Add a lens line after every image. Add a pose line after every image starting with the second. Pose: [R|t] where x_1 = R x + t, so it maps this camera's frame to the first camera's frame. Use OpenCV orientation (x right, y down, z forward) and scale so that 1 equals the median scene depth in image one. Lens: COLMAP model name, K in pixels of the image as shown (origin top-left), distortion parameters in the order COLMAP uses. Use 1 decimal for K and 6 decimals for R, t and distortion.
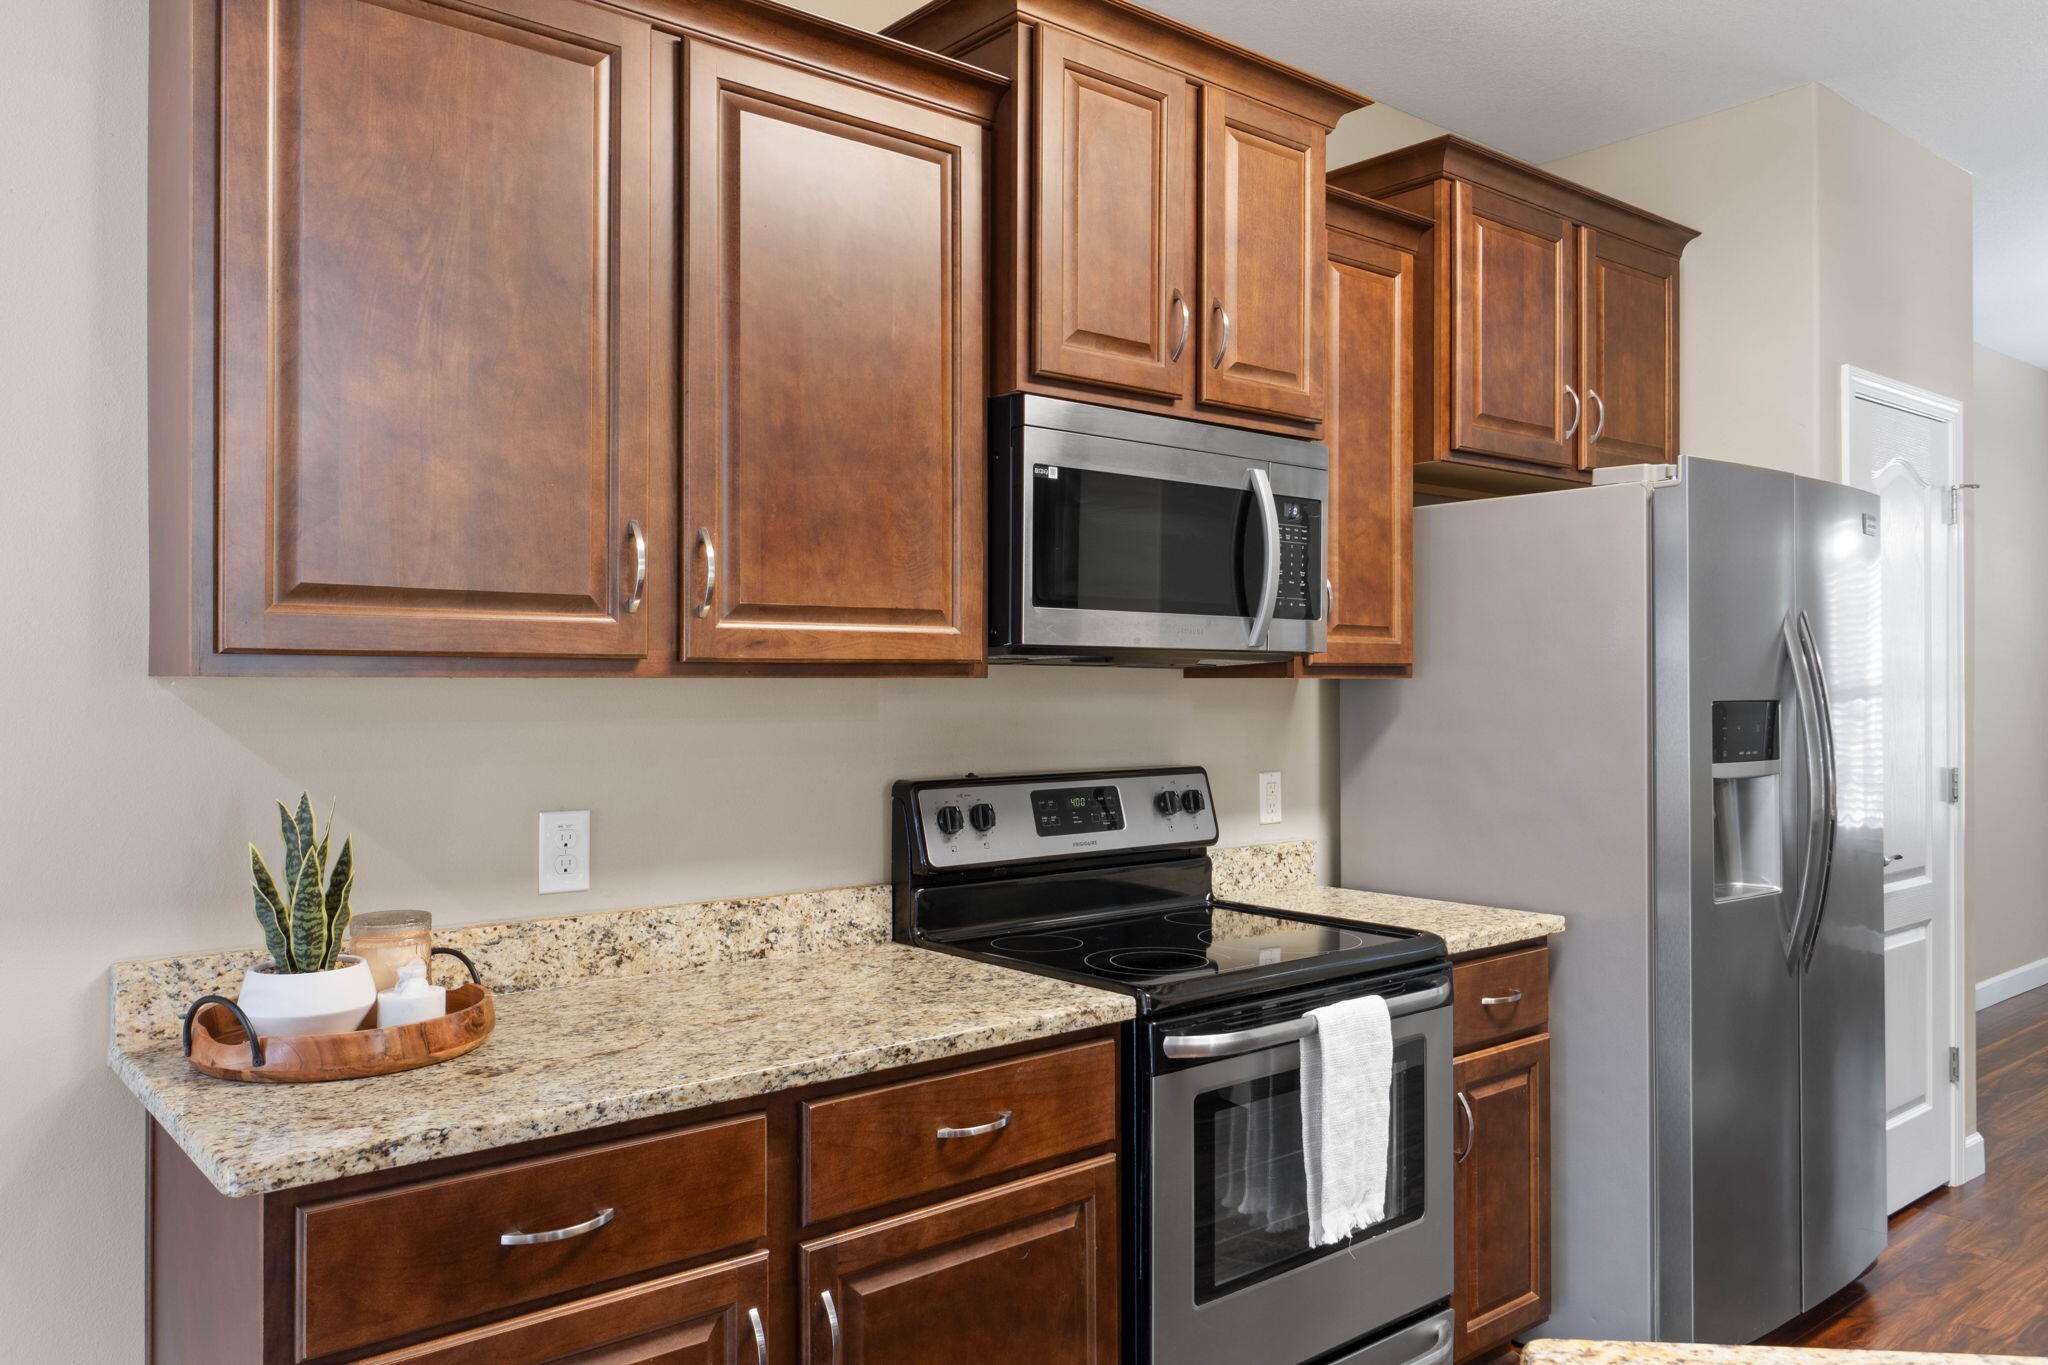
lens RADIAL K [[1491.3, 0, 1016.7], [0, 1491.3, 680.7], [0, 0, 1]] dist [-0.001065, -0.004894]
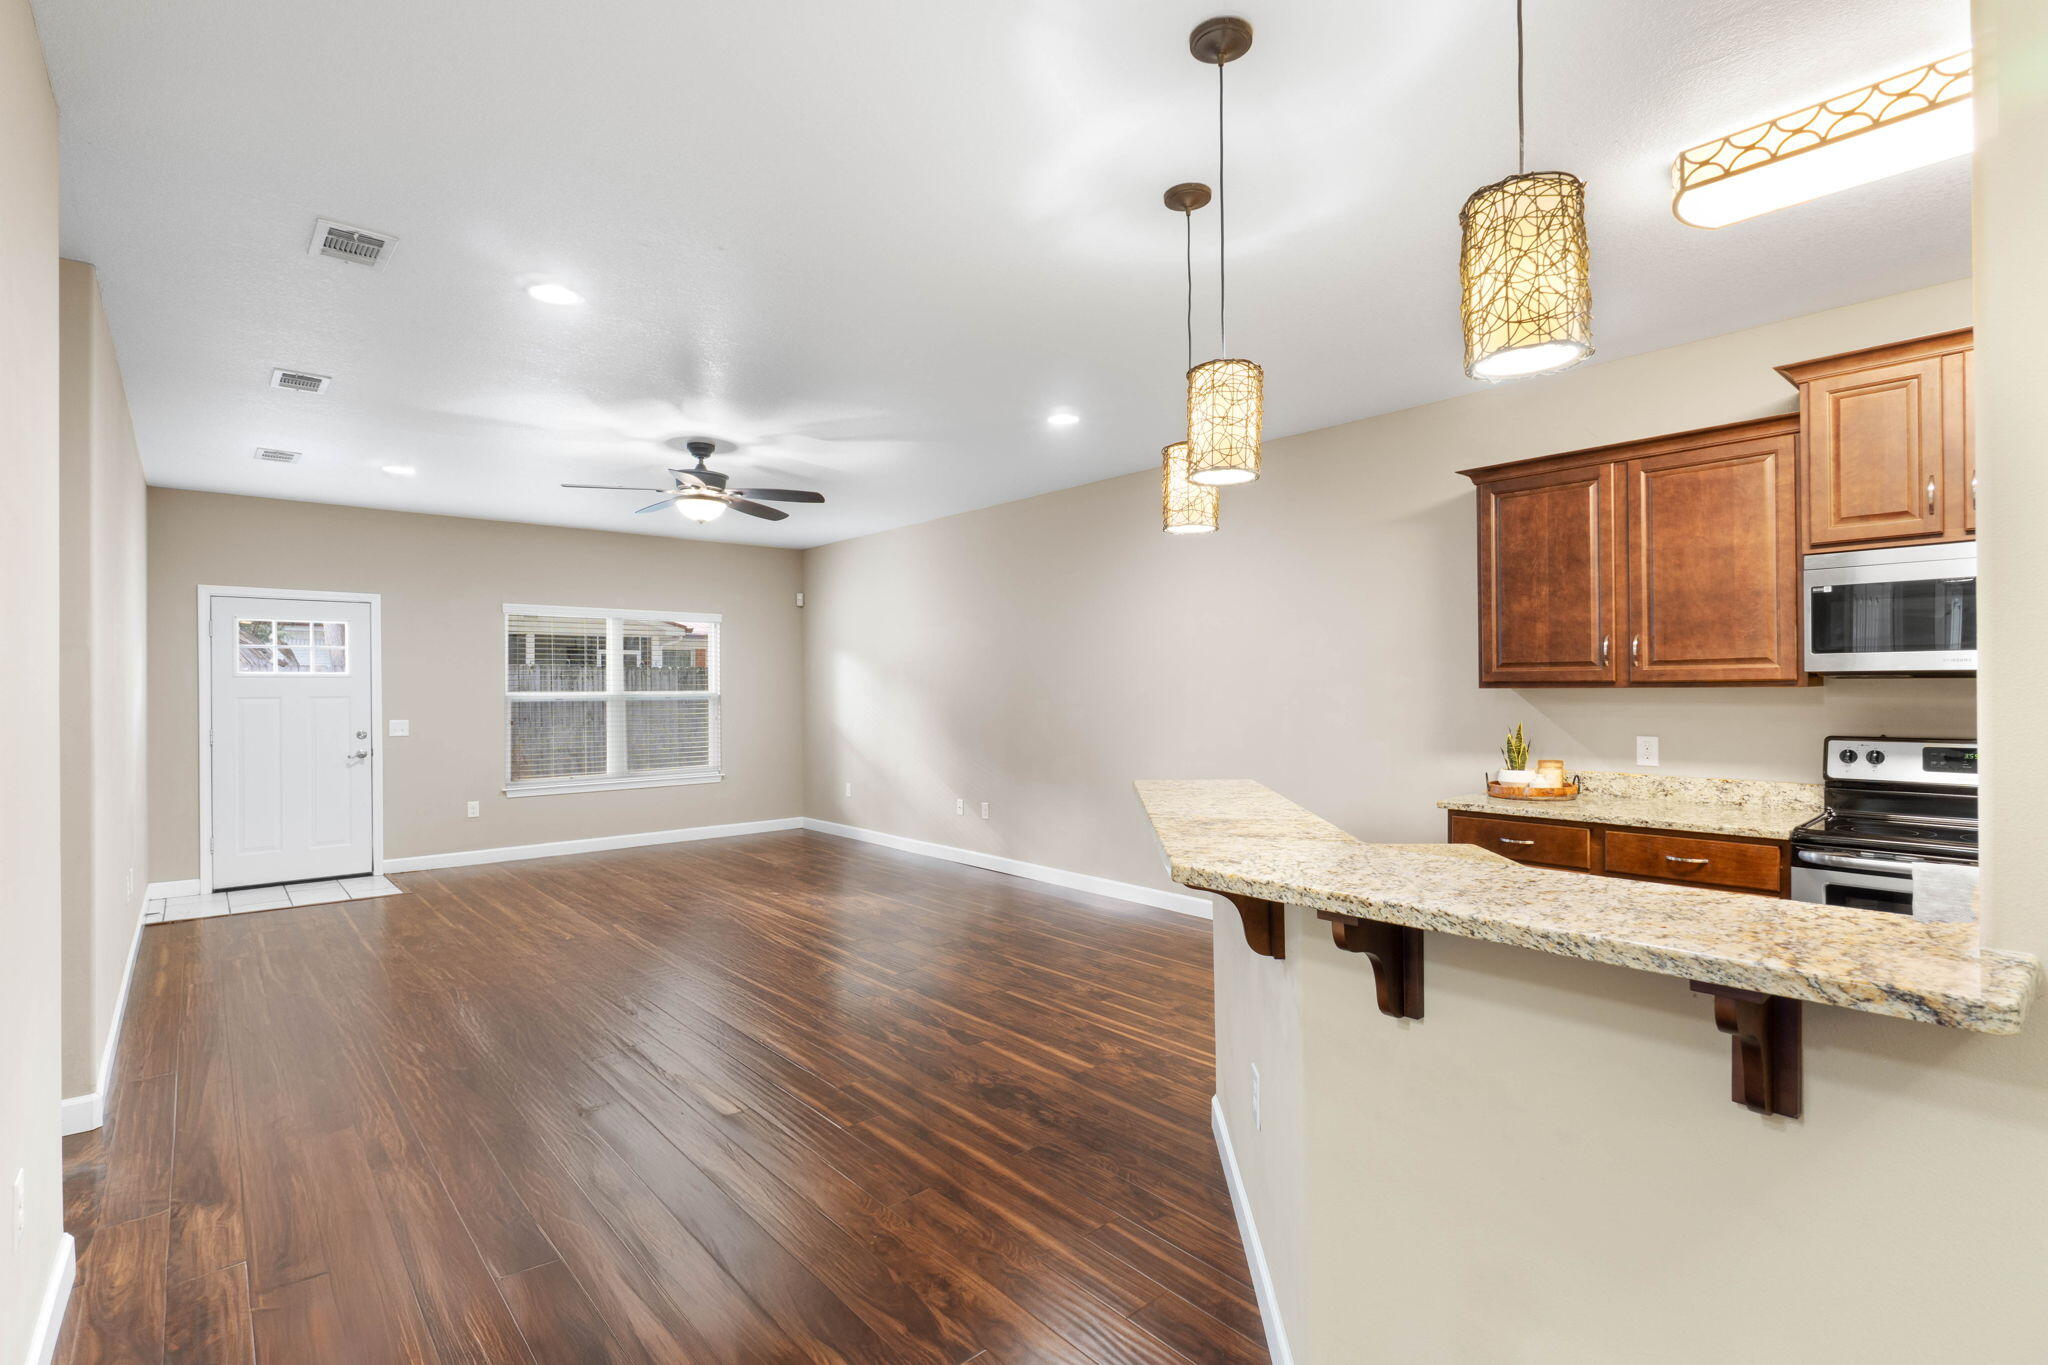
lens RADIAL K [[963.9, 0, 1027.8], [0, 963.9, 683.4], [0, 0, 1]] dist [-0.008249, -0.000227]
pose [[0.013666, -0.002254, -0.999904, 1.466990], [0.010239, 0.999945, -0.002115, -0.017122], [0.999854, -0.010209, 0.013688, -0.155579]]
